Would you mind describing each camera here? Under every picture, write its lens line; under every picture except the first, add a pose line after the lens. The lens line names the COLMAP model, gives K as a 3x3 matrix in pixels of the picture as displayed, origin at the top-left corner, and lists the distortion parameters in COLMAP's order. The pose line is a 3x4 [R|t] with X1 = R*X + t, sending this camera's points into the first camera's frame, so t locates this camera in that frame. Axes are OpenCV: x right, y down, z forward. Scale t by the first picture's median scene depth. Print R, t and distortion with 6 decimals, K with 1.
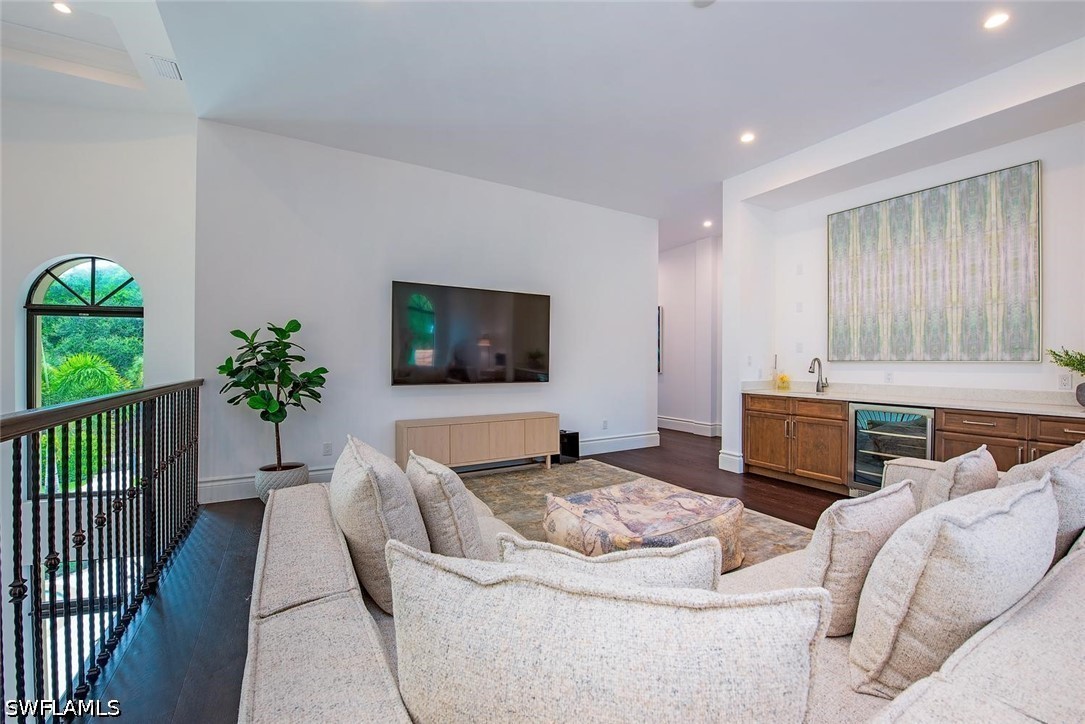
lens RADIAL K [[439.9, 0, 538.9], [0, 439.9, 364.1], [0, 0, 1]] dist [-0.020663, -0.000440]
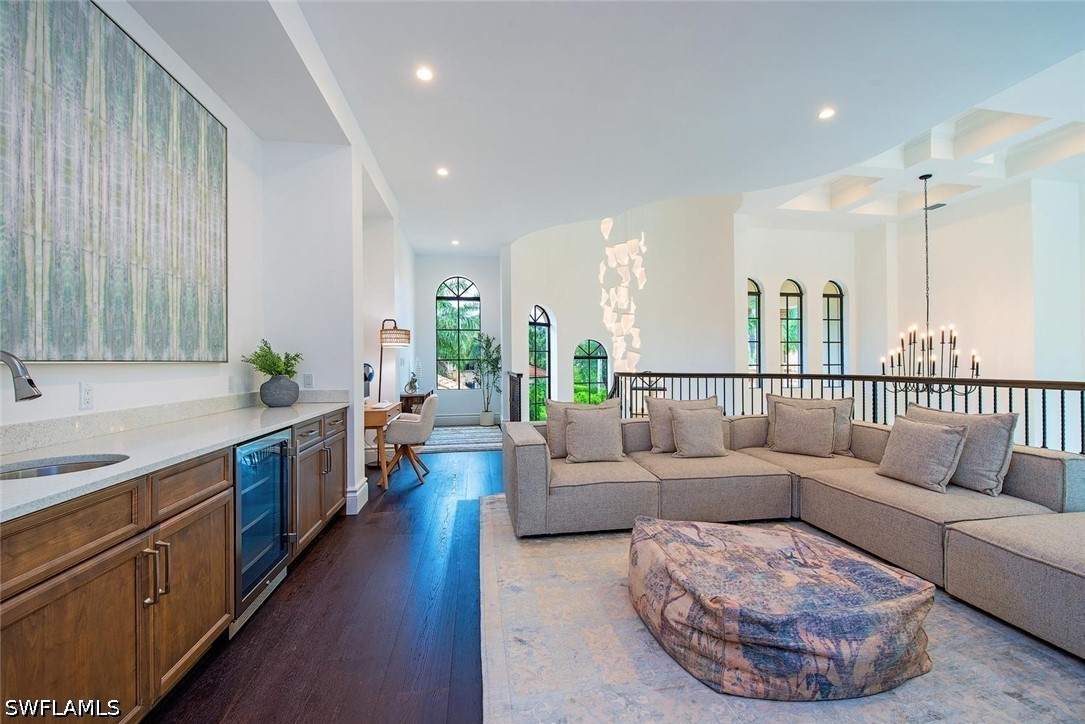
lens RADIAL K [[439.9, 0, 543.2], [0, 439.9, 358.8], [0, 0, 1]] dist [-0.020663, -0.000440]
pose [[-0.927438, -0.005781, 0.373932, 0.198924], [-0.008096, 0.999957, -0.004621, -0.011029], [-0.373889, -0.007313, -0.927445, 1.239108]]
